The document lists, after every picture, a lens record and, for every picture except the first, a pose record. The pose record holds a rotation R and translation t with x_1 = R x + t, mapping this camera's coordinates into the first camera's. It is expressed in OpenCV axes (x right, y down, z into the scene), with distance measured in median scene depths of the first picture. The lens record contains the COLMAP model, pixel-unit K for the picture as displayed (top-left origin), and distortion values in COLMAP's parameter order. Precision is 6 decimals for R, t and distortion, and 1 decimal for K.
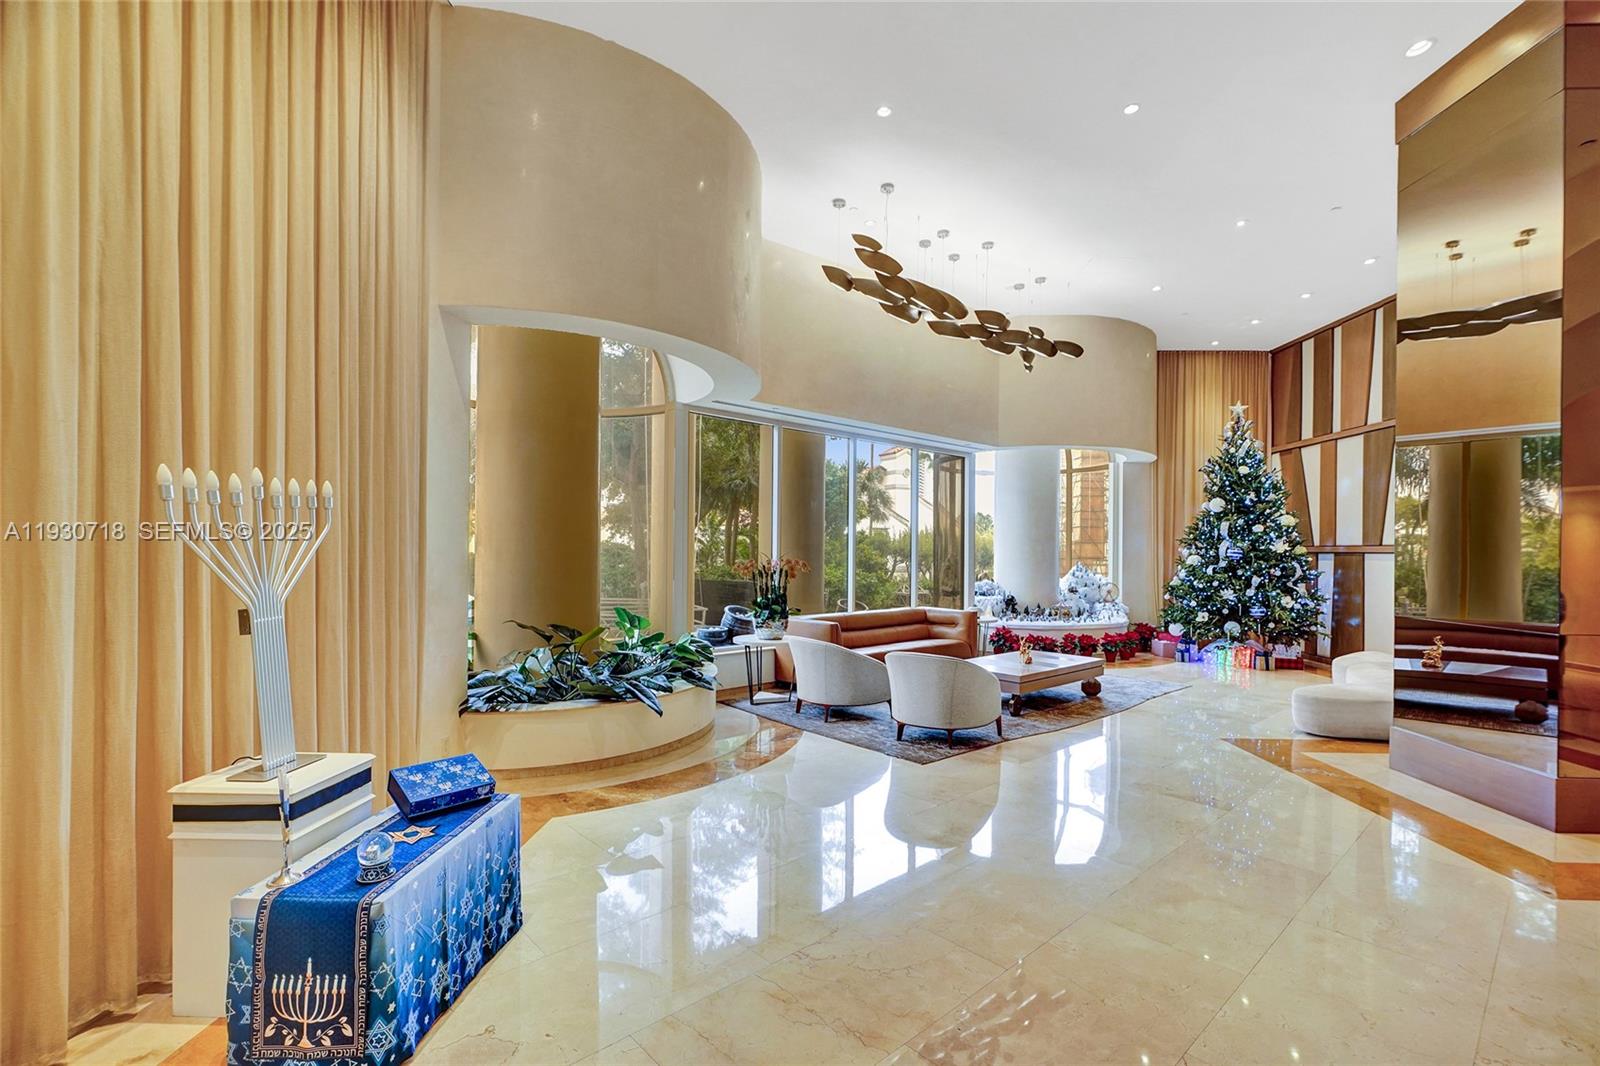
lens RADIAL K [[707.8, 0, 802.3], [0, 707.8, 543.3], [0, 0, 1]] dist [-0.002023, 0.001022]
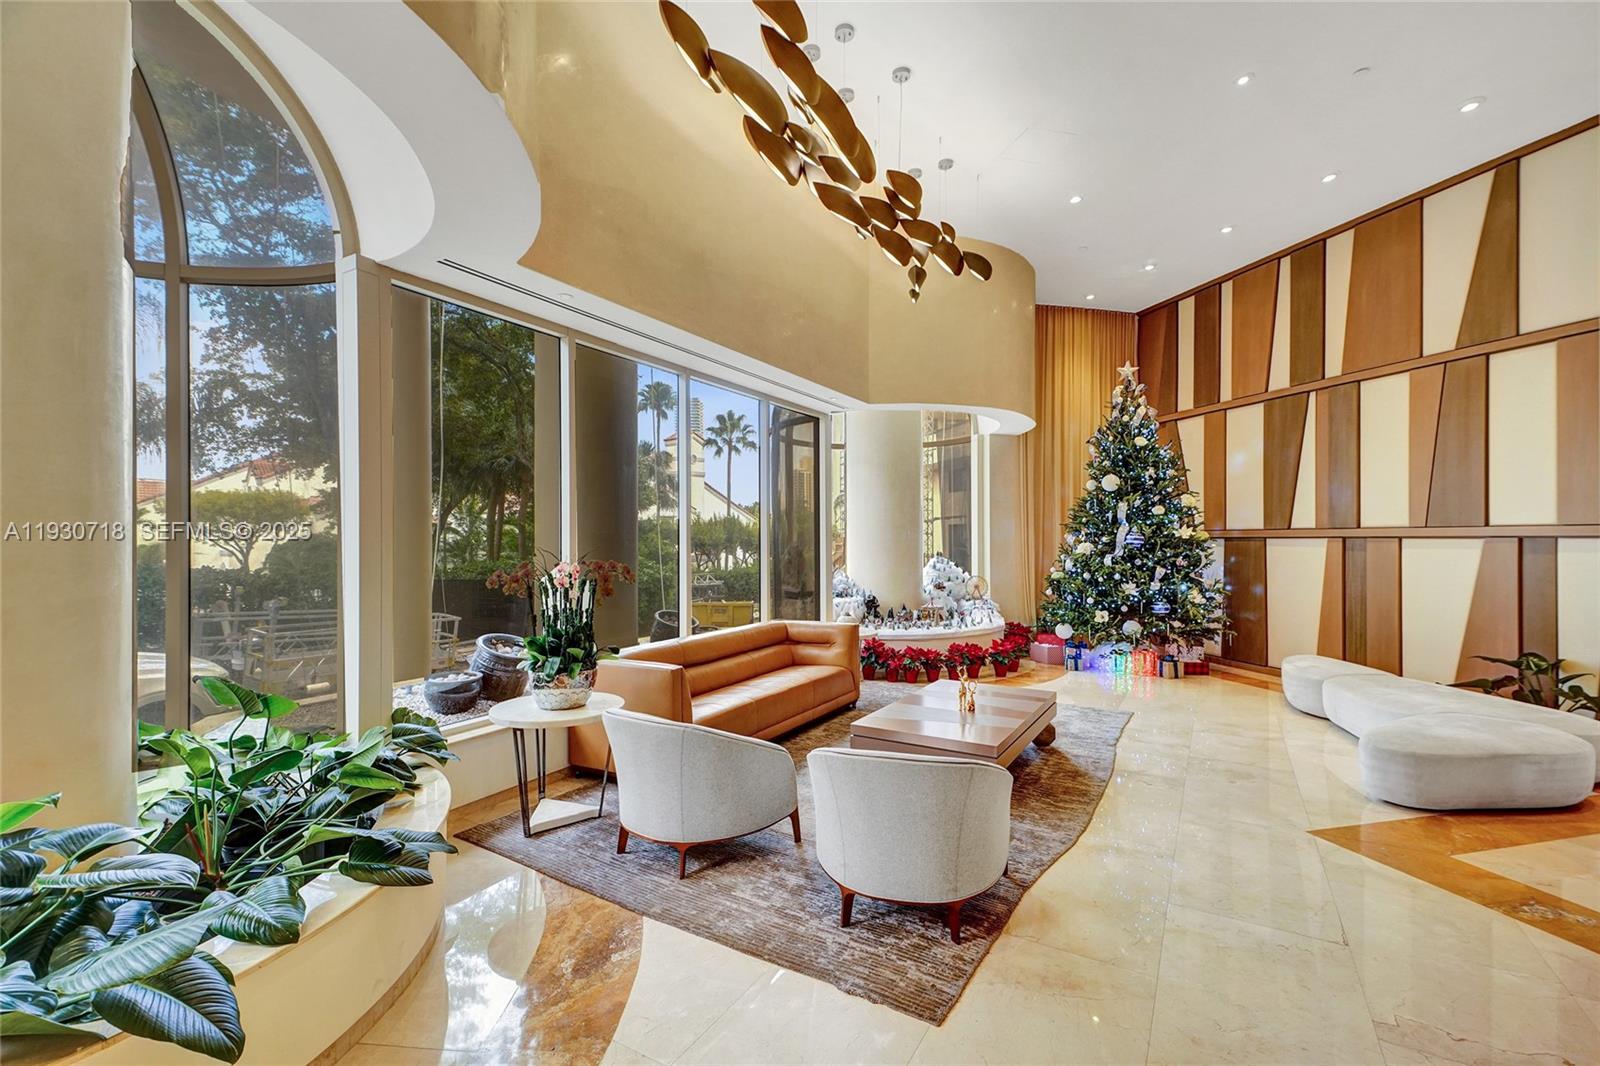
lens RADIAL K [[707.8, 0, 788.1], [0, 707.8, 535.8], [0, 0, 1]] dist [-0.002023, 0.001022]
pose [[0.958021, -0.008593, 0.286570, -0.024081], [0.007298, 0.999958, 0.005585, 0.002017], [-0.286606, -0.003259, 0.958043, 0.309150]]
